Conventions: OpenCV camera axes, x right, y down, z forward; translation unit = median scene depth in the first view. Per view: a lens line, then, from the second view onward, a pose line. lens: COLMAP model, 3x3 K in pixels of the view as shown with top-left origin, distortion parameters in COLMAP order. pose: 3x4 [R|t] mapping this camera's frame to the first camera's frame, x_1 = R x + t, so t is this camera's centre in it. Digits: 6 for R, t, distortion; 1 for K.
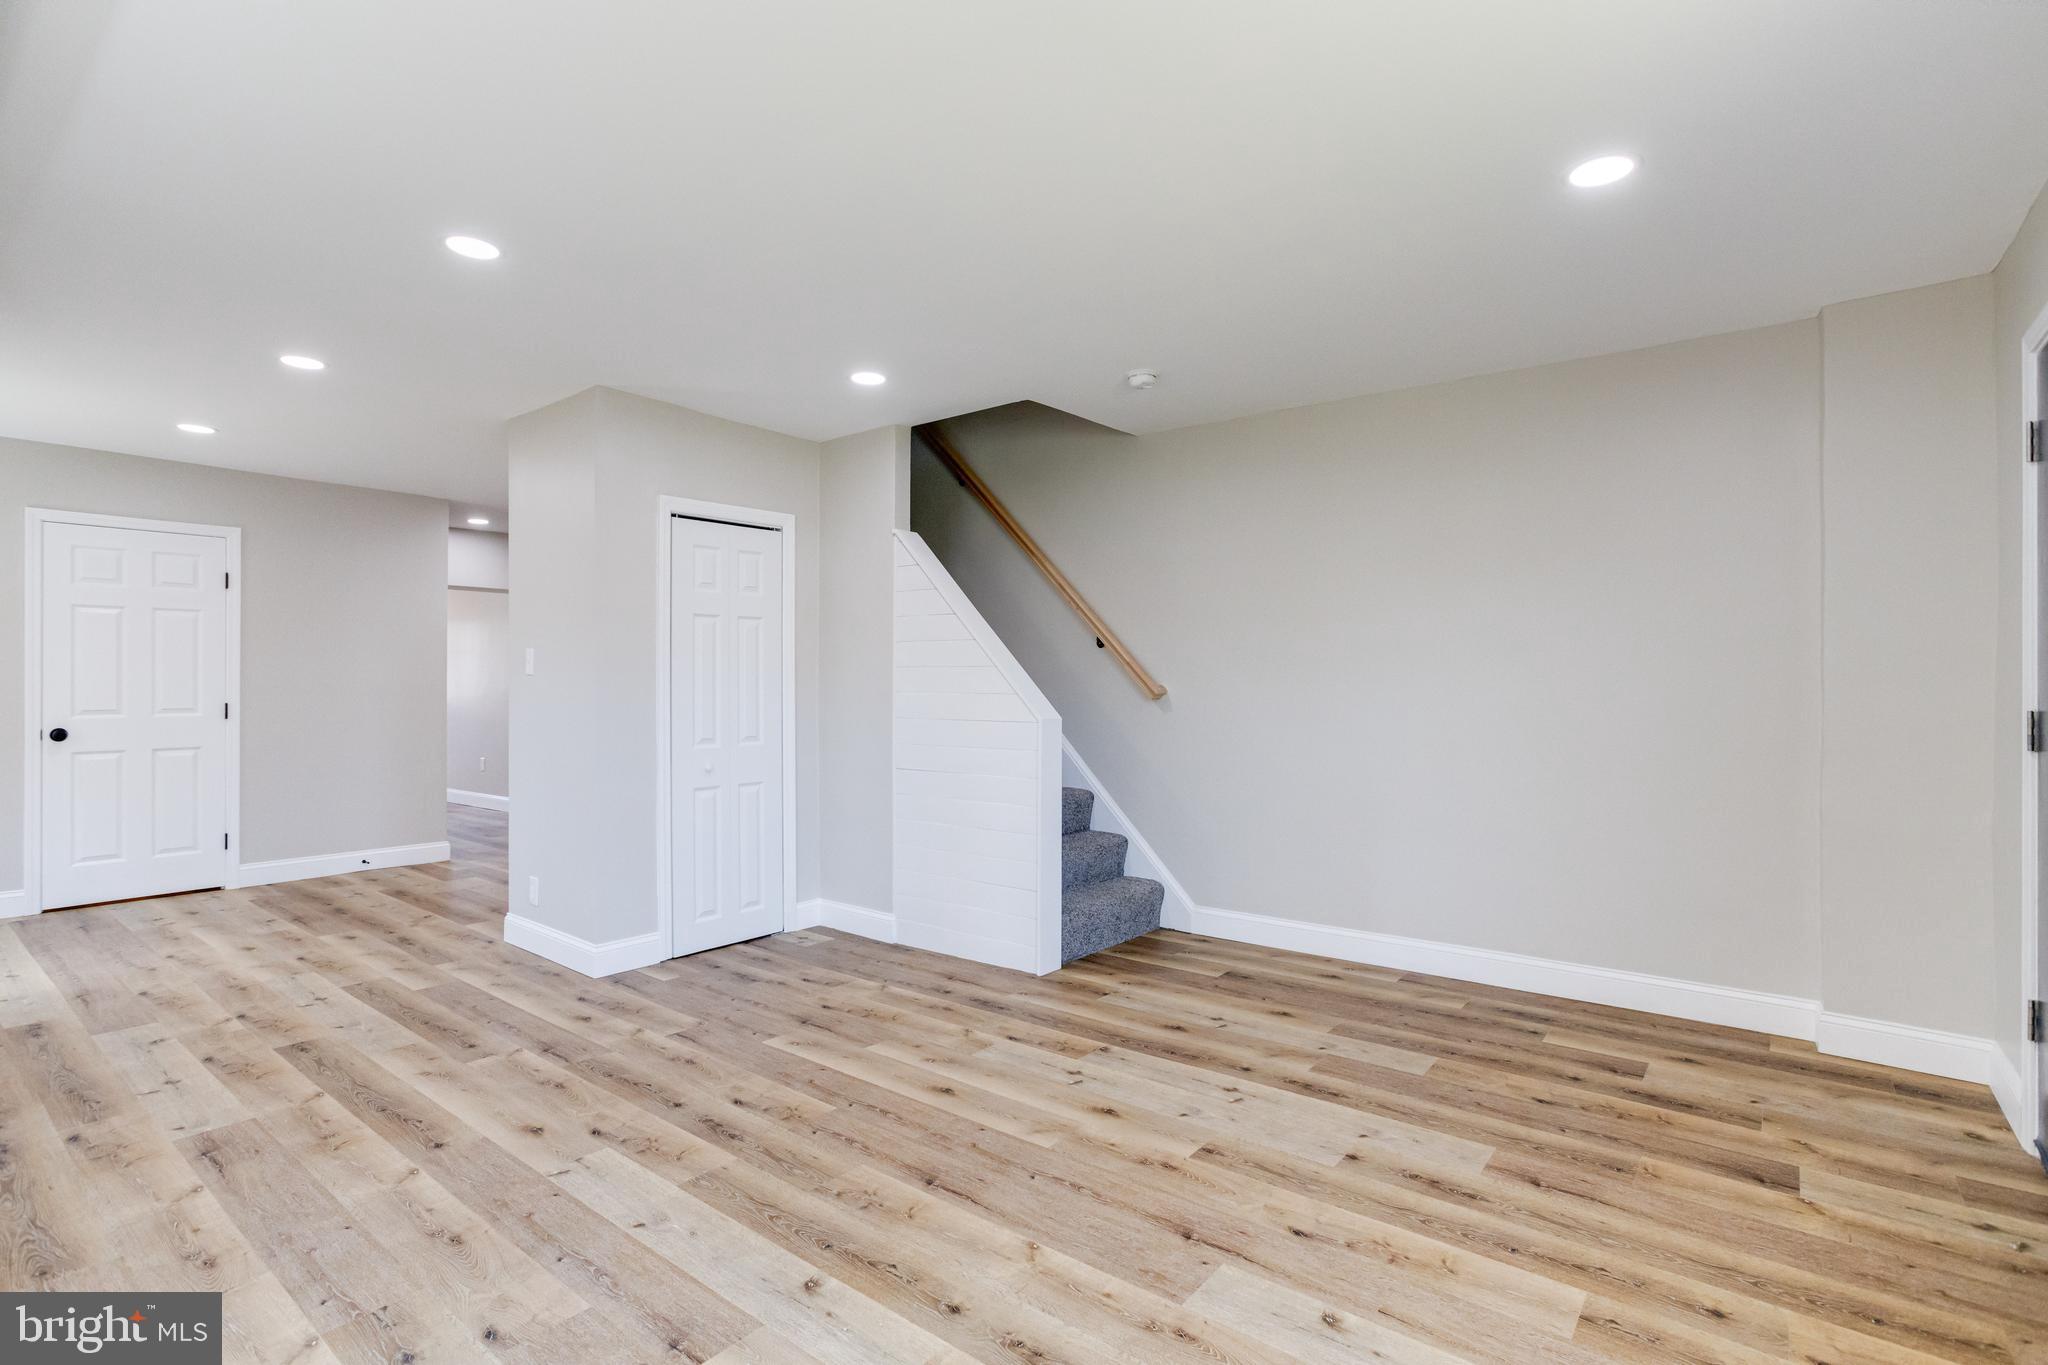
lens RADIAL K [[978.3, 0, 1016.0], [0, 978.3, 682.8], [0, 0, 1]] dist [-0.040833, 0.020780]
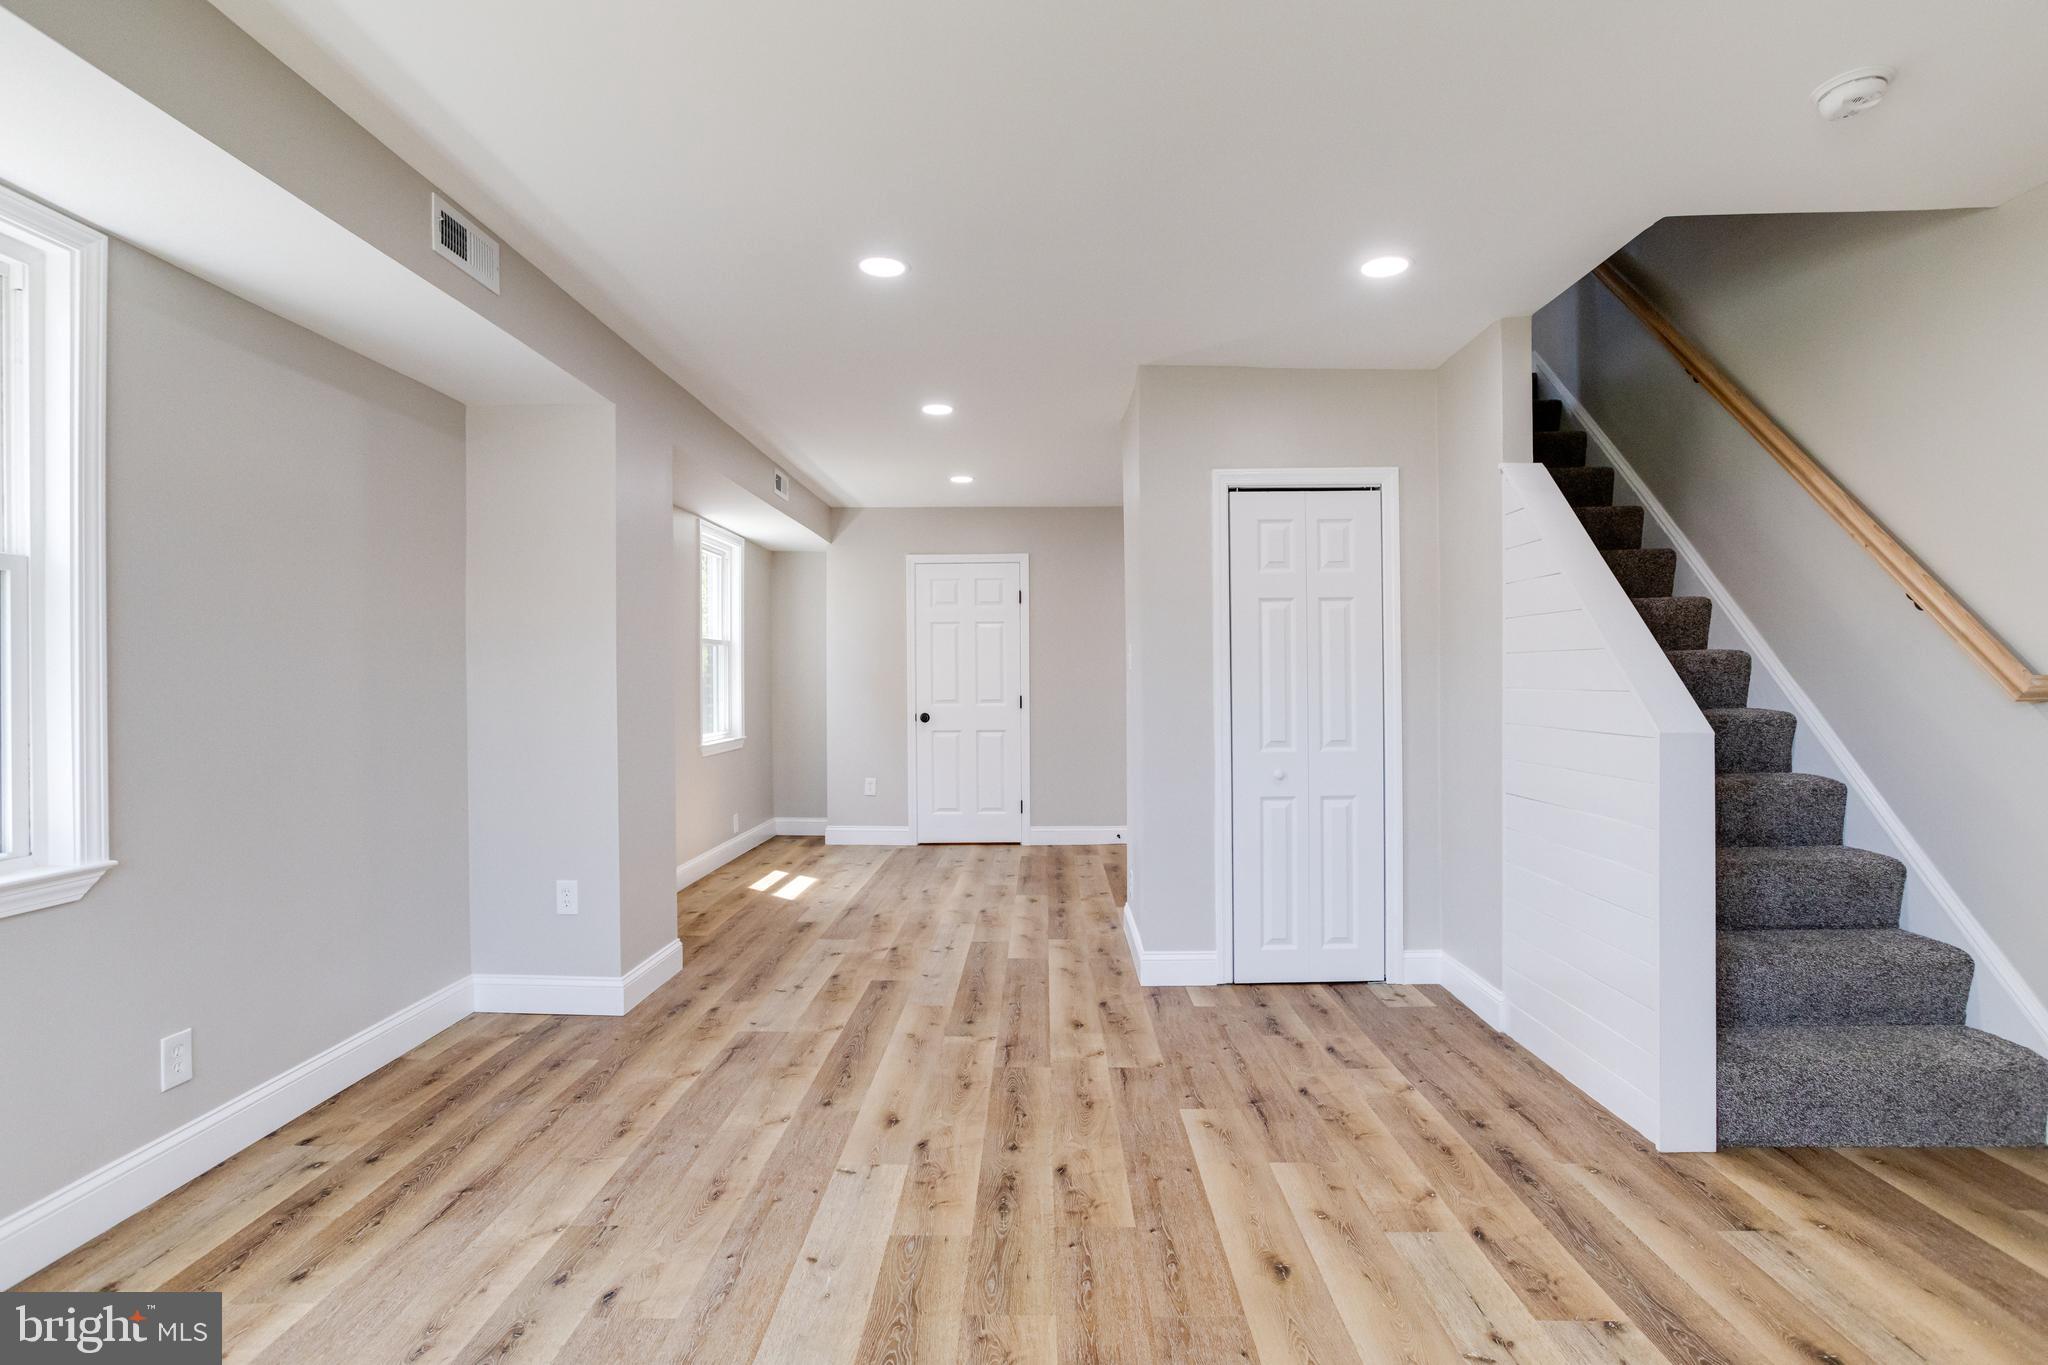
lens RADIAL K [[978.3, 0, 1025.5], [0, 978.3, 672.9], [0, 0, 1]] dist [-0.040833, 0.020780]
pose [[0.618369, -0.010477, -0.785818, 0.238646], [0.006073, 0.999945, -0.008553, 0.003543], [0.785865, 0.000516, 0.618398, 0.296100]]
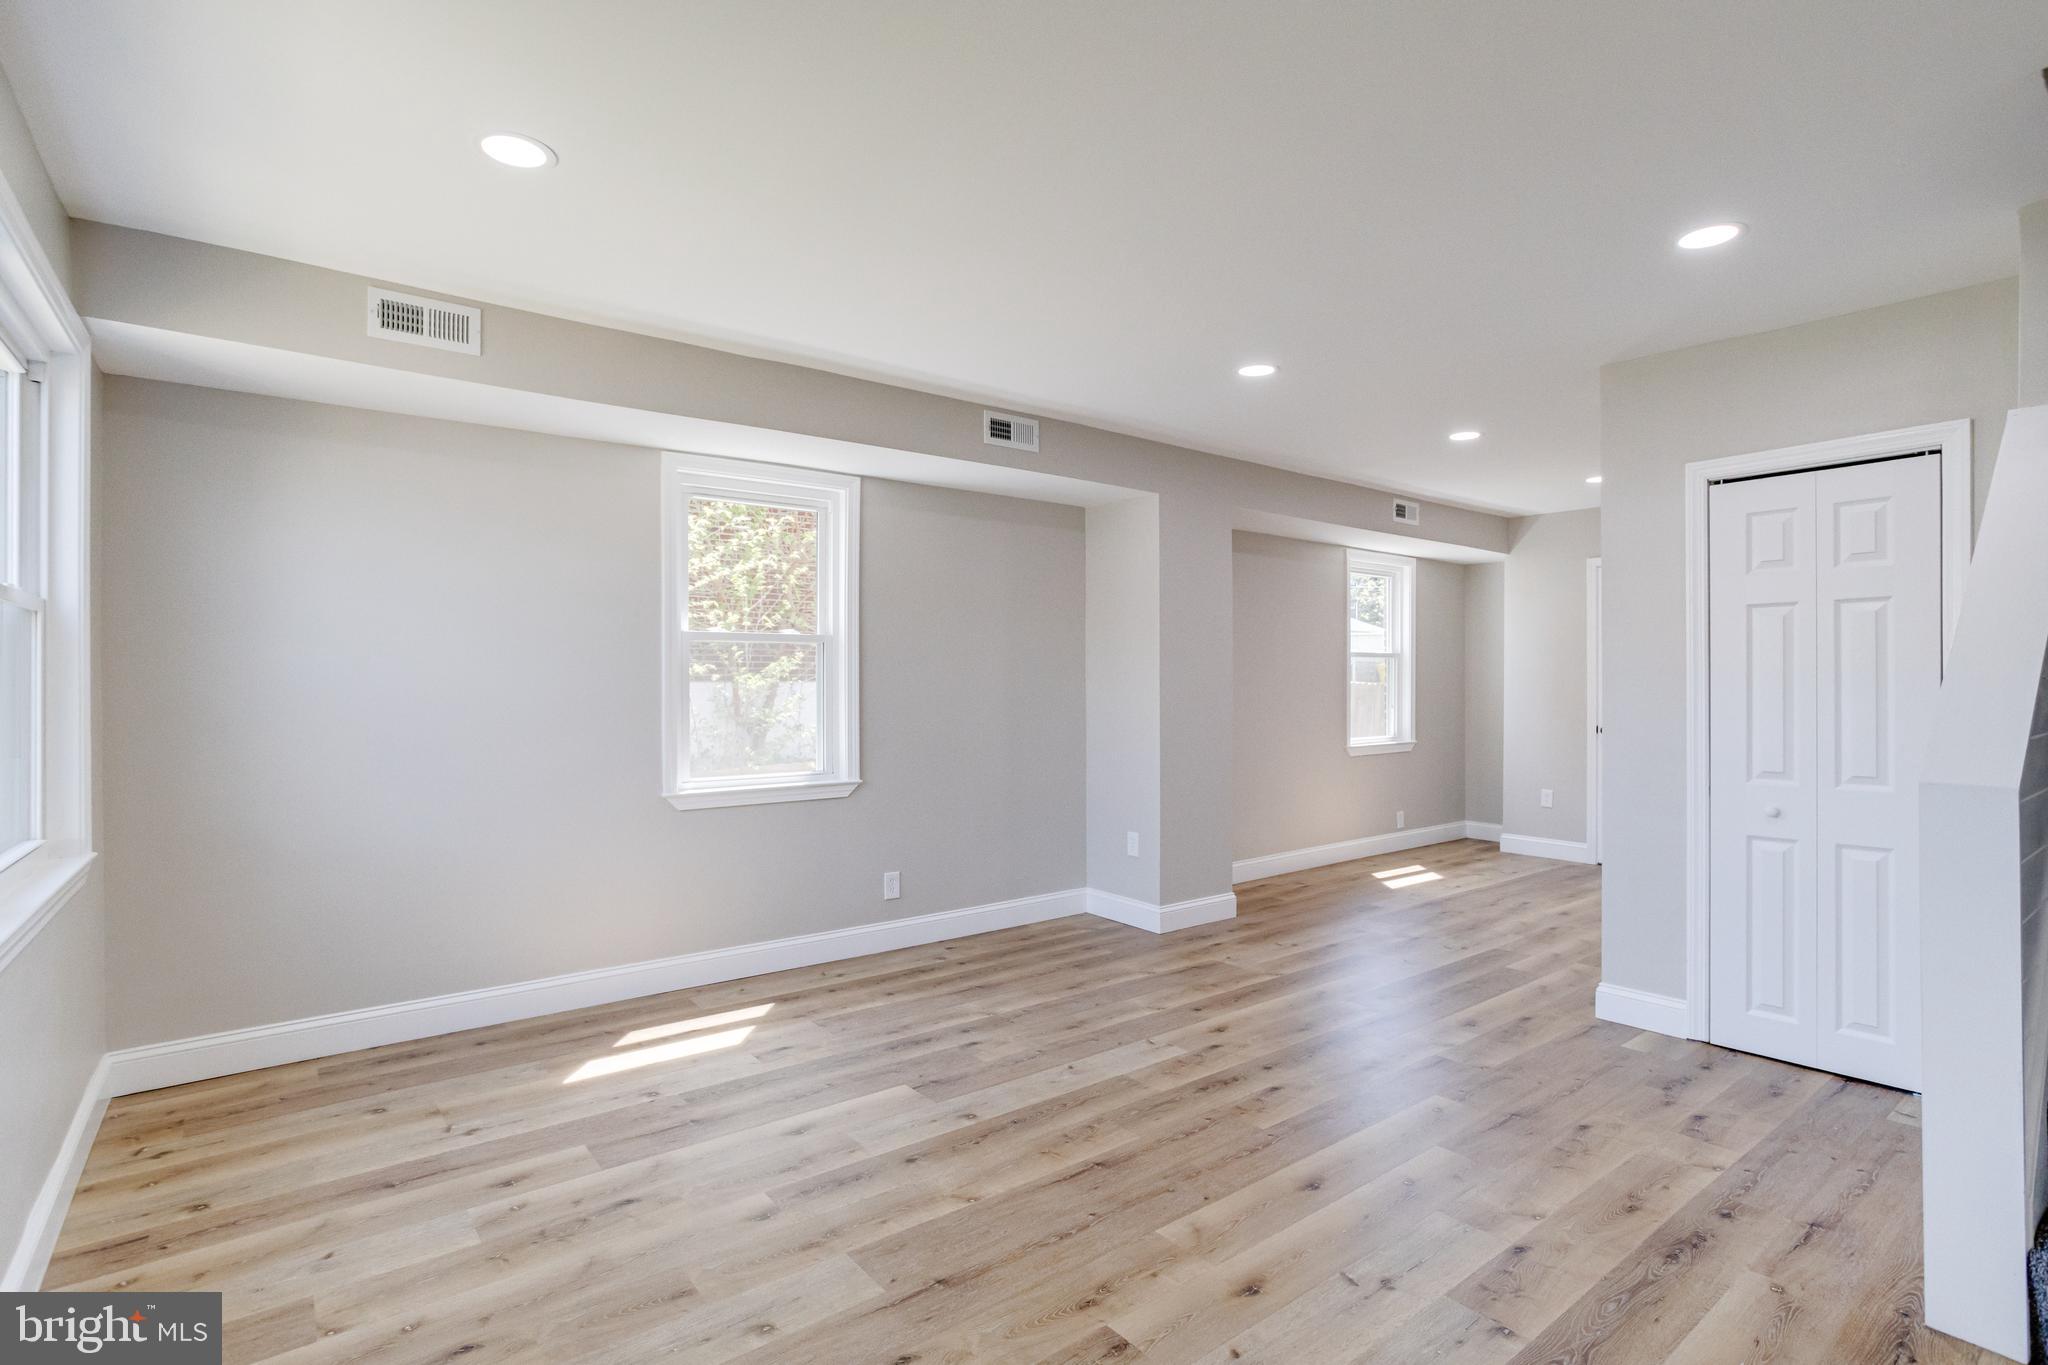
lens RADIAL K [[978.3, 0, 1027.5], [0, 978.3, 671.5], [0, 0, 1]] dist [-0.040833, 0.020780]
pose [[-0.216237, -0.013247, -0.976251, 0.538750], [-0.000239, 0.999909, -0.013515, -0.008147], [0.976341, -0.002690, -0.216221, 0.634062]]
